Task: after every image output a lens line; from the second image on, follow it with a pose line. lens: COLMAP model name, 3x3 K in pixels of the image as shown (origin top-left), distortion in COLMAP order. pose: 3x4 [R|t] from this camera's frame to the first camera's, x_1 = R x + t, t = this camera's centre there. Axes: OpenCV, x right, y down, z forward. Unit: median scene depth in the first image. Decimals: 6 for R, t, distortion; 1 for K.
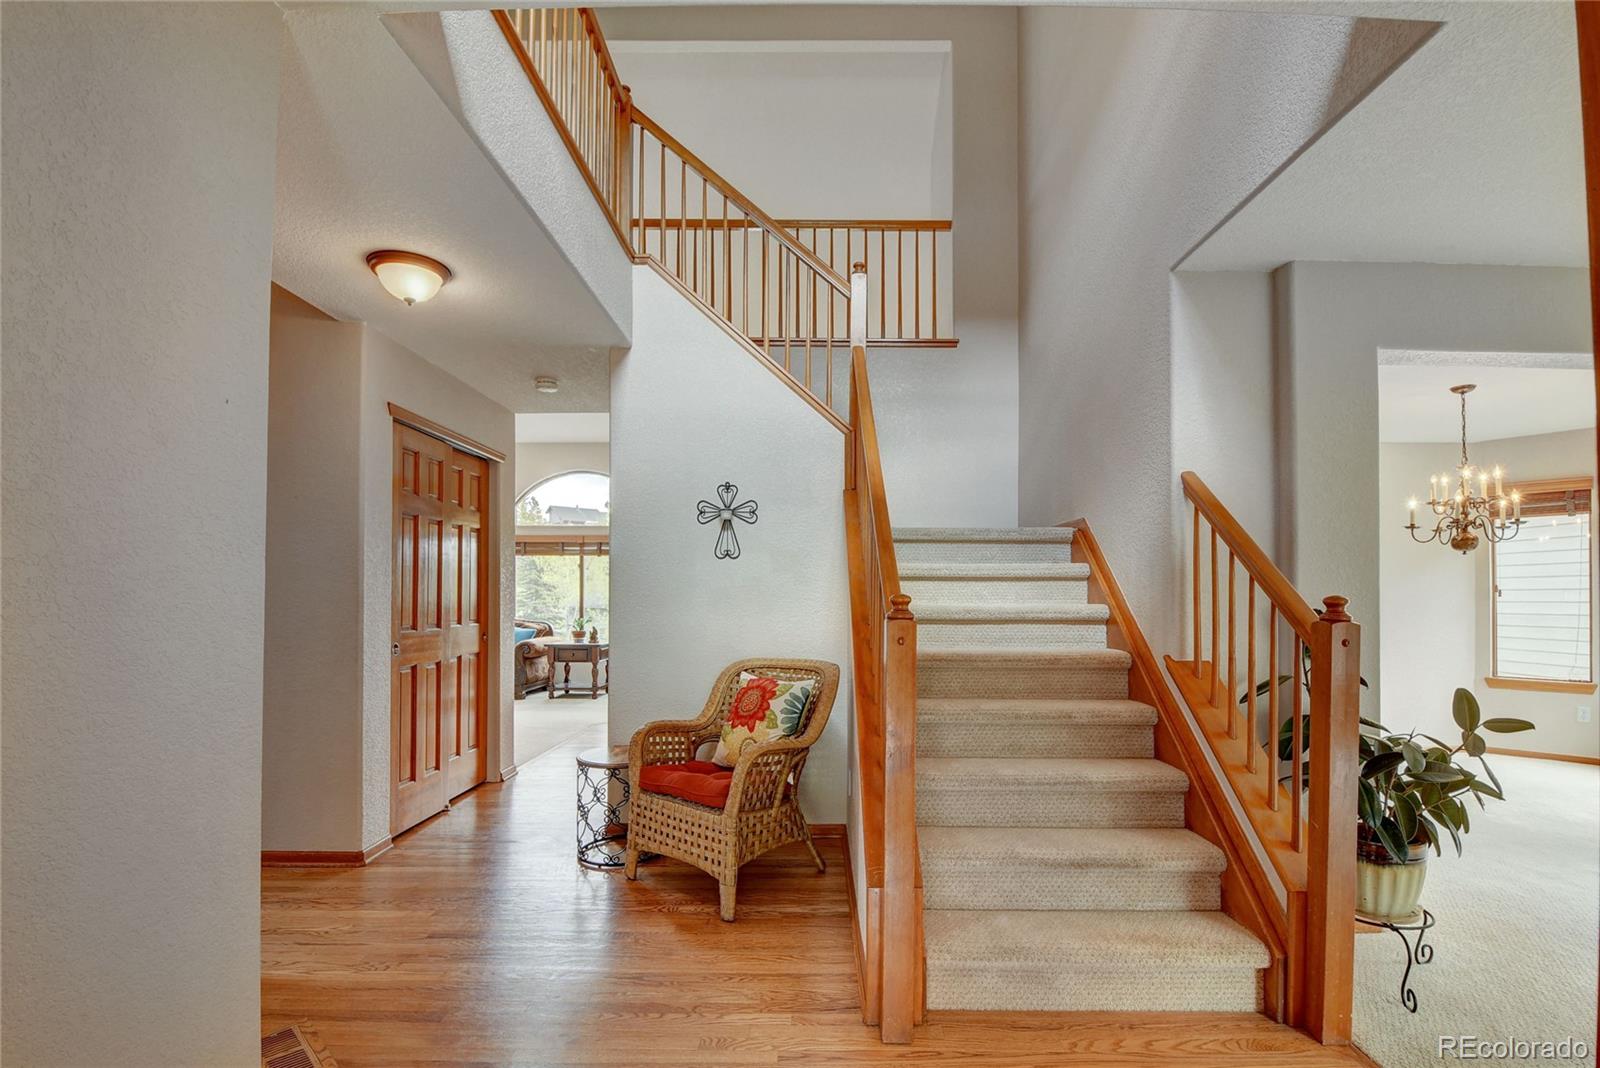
lens RADIAL K [[738.4, 0, 816.5], [0, 738.4, 588.5], [0, 0, 1]] dist [-0.000037, -0.000240]
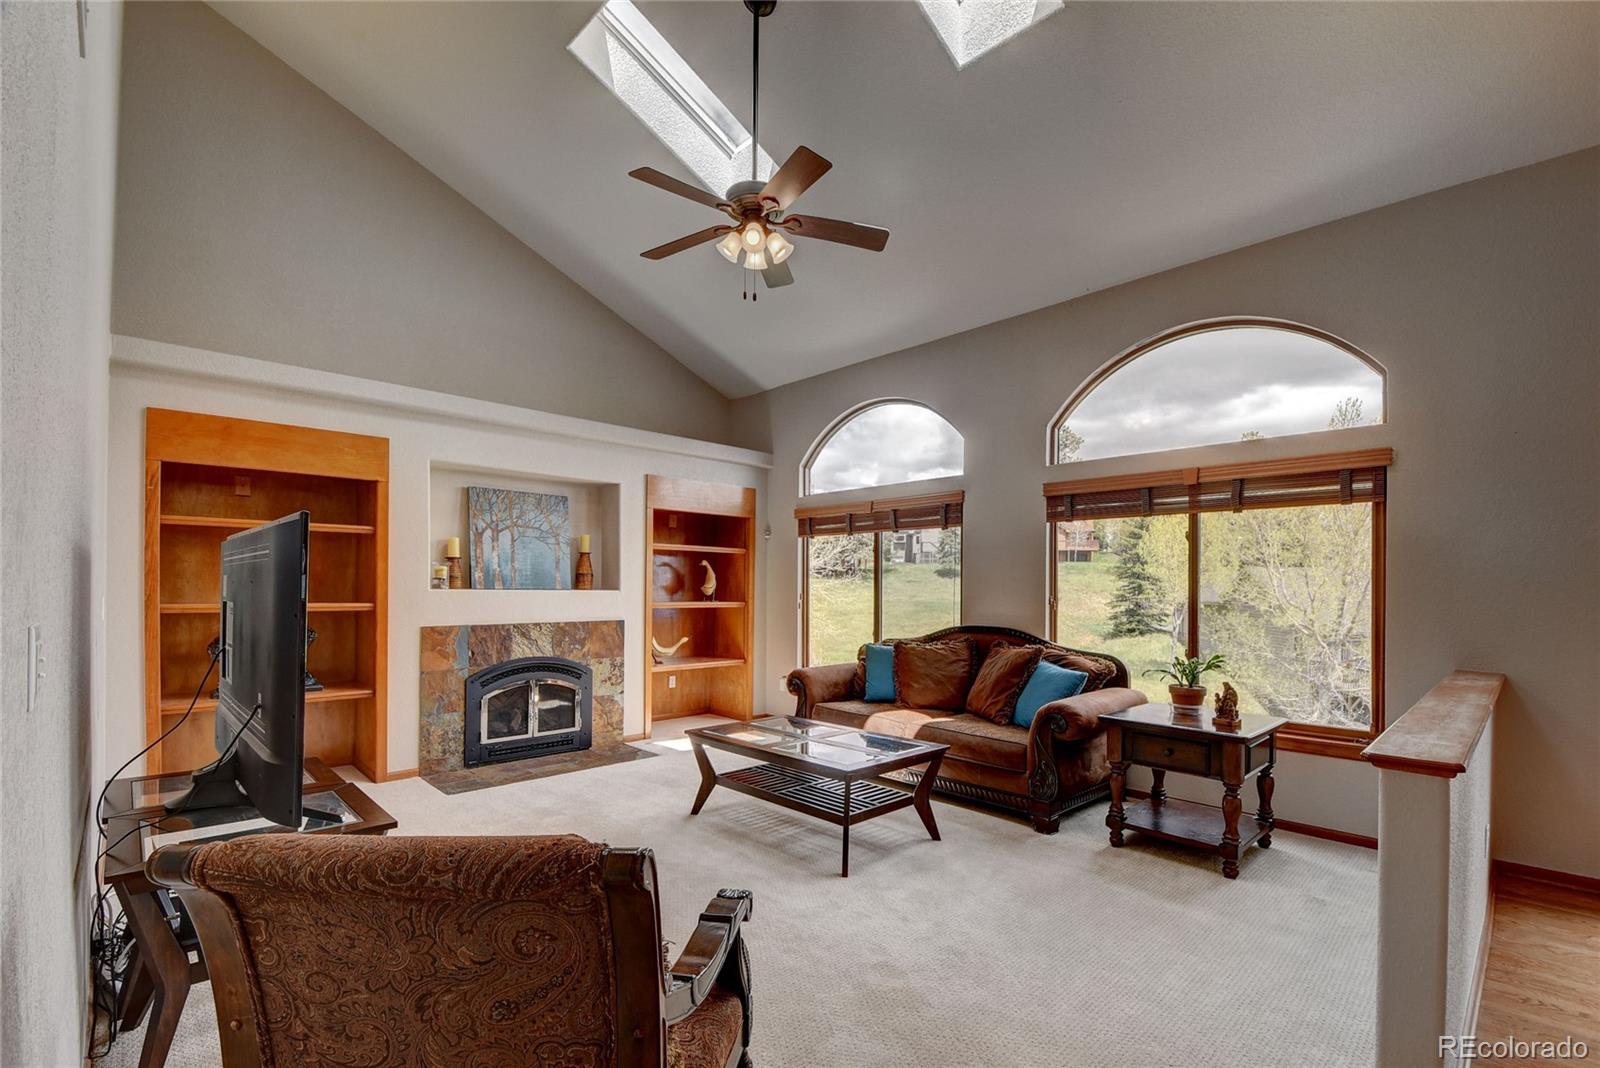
lens RADIAL K [[703.2, 0, 814.2], [0, 703.2, 585.9], [0, 0, 1]] dist [0.018409, -0.026809]
pose [[0.697589, 0.003010, -0.716492, -0.188201], [0.001034, 0.999986, 0.005207, -0.002906], [0.716497, -0.004374, 0.697576, 0.586826]]
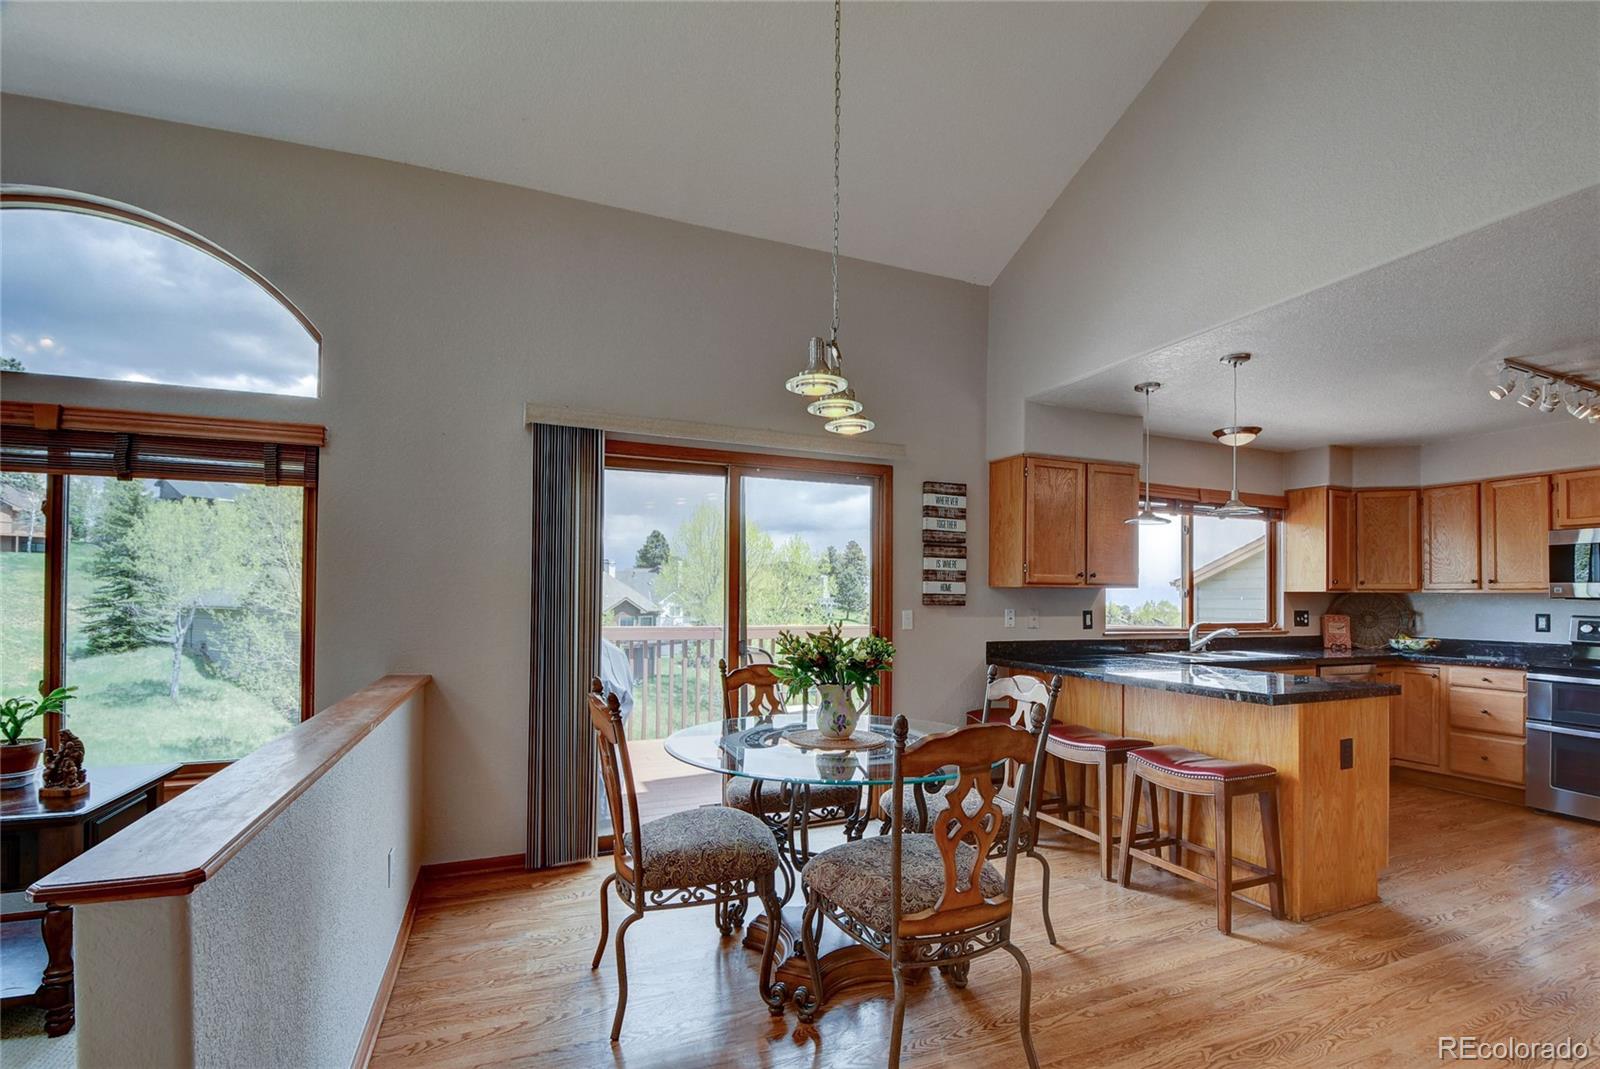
lens RADIAL K [[707.0, 0, 813.9], [0, 707.0, 585.6], [0, 0, 1]] dist [-0.000499, -0.013751]
pose [[0.921050, 0.011182, 0.389285, -0.157568], [-0.010010, 0.999937, -0.005039, -0.001072], [-0.389317, 0.000744, 0.921104, 0.684085]]
